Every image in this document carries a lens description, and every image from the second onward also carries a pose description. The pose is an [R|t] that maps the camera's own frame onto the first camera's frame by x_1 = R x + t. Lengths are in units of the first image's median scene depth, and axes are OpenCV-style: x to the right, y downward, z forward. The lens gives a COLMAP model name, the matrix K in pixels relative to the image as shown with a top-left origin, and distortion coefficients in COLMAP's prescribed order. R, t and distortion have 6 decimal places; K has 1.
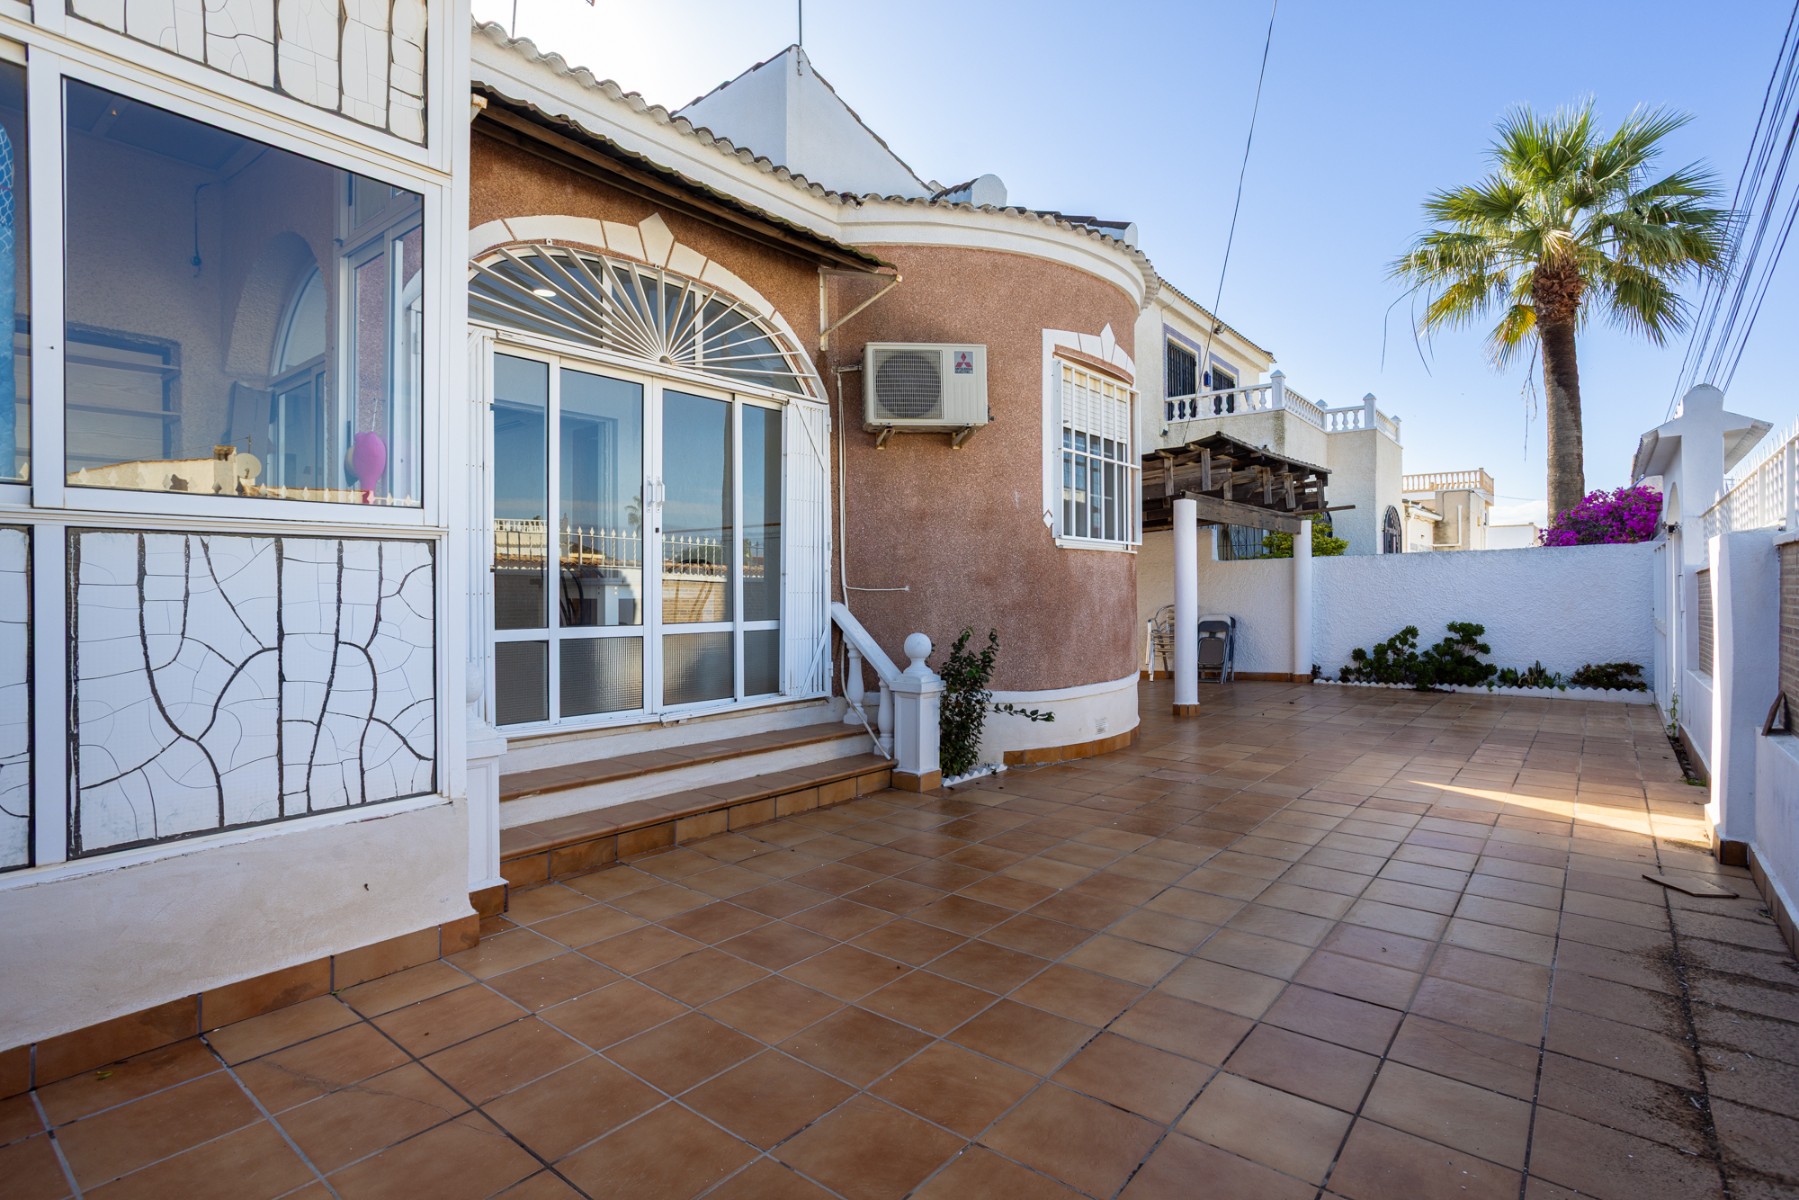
lens RADIAL K [[893.8, 0, 900.7], [0, 893.8, 583.4], [0, 0, 1]] dist [-0.052472, 0.028752]
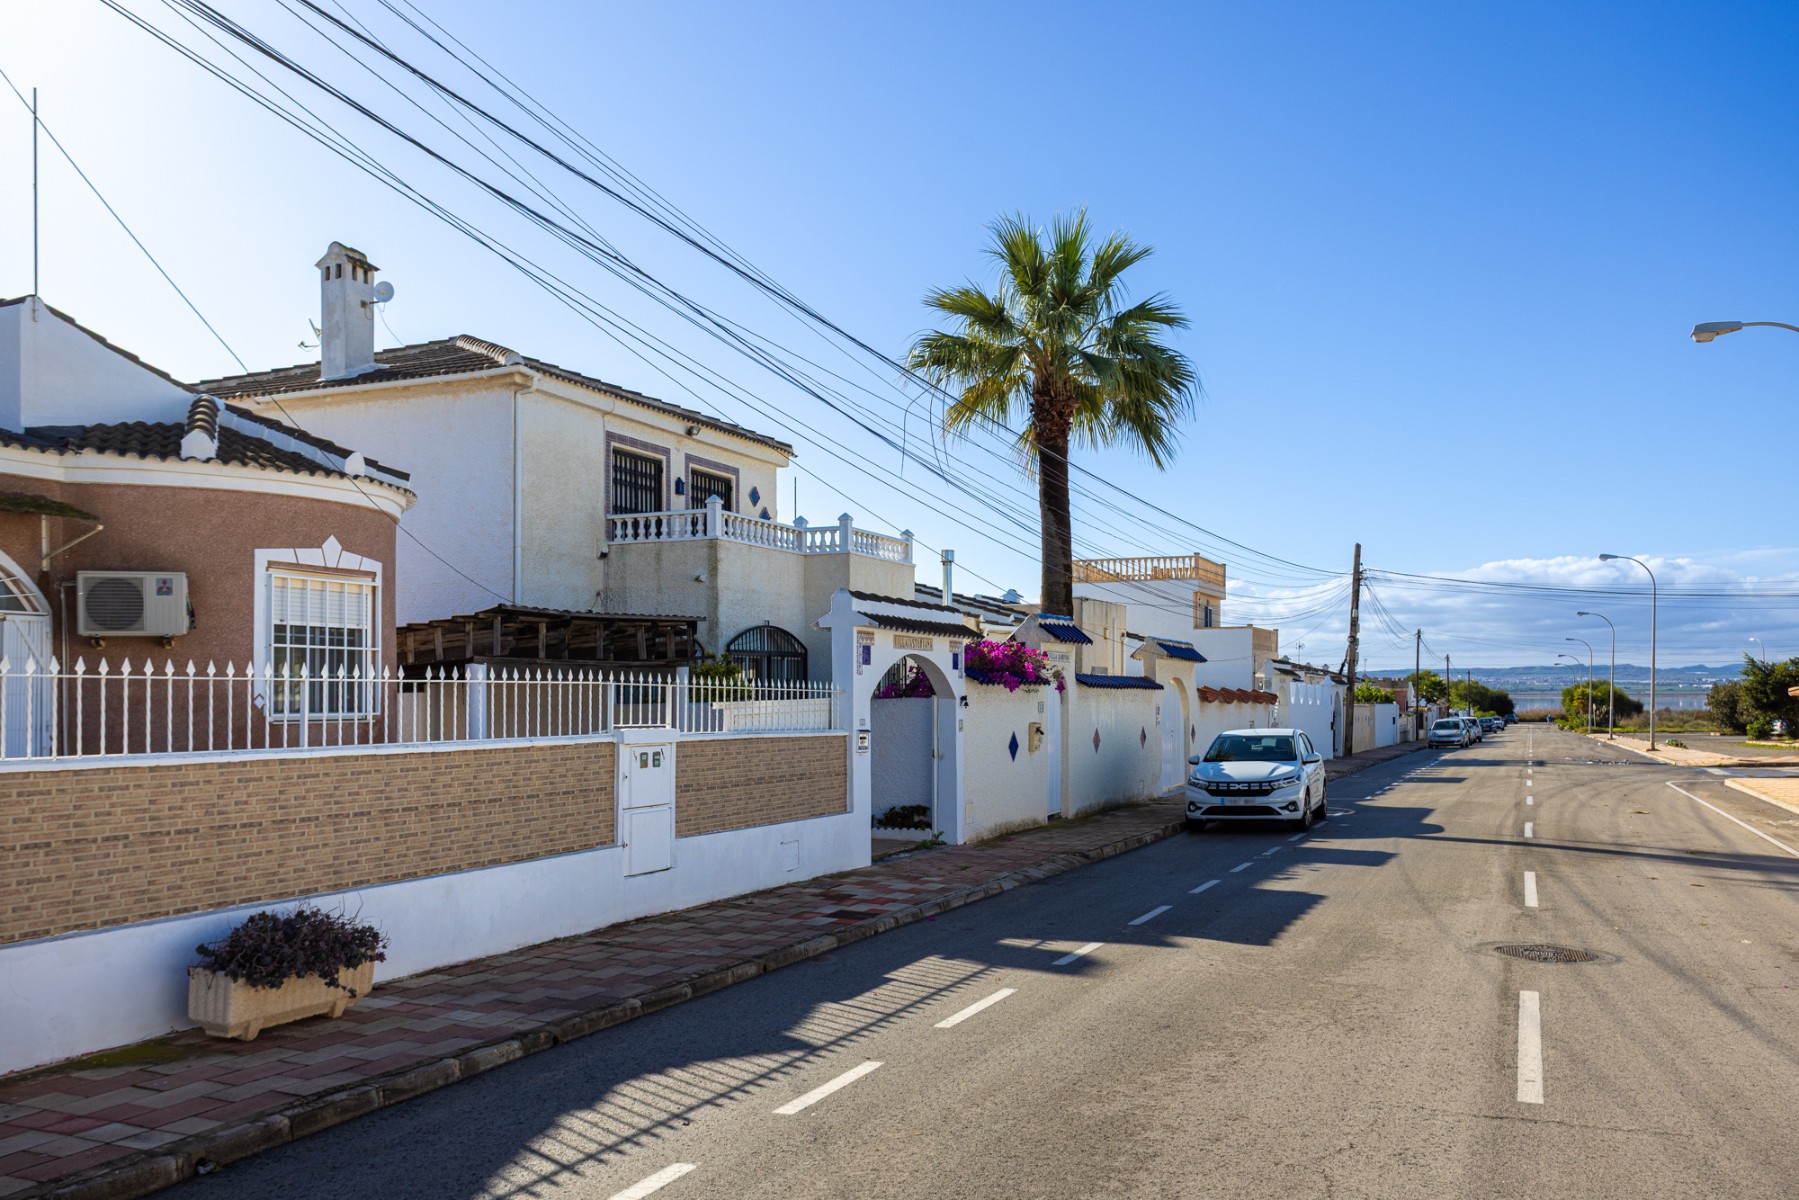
lens RADIAL K [[1456.3, 0, 931.7], [0, 1456.3, 677.1], [0, 0, 1]] dist [0.004971, 0.010860]
pose [[0.962503, 0.004124, 0.271240, 0.493563], [-0.004054, 0.999991, -0.000818, -0.103645], [-0.271241, -0.000312, 0.962511, -1.165066]]
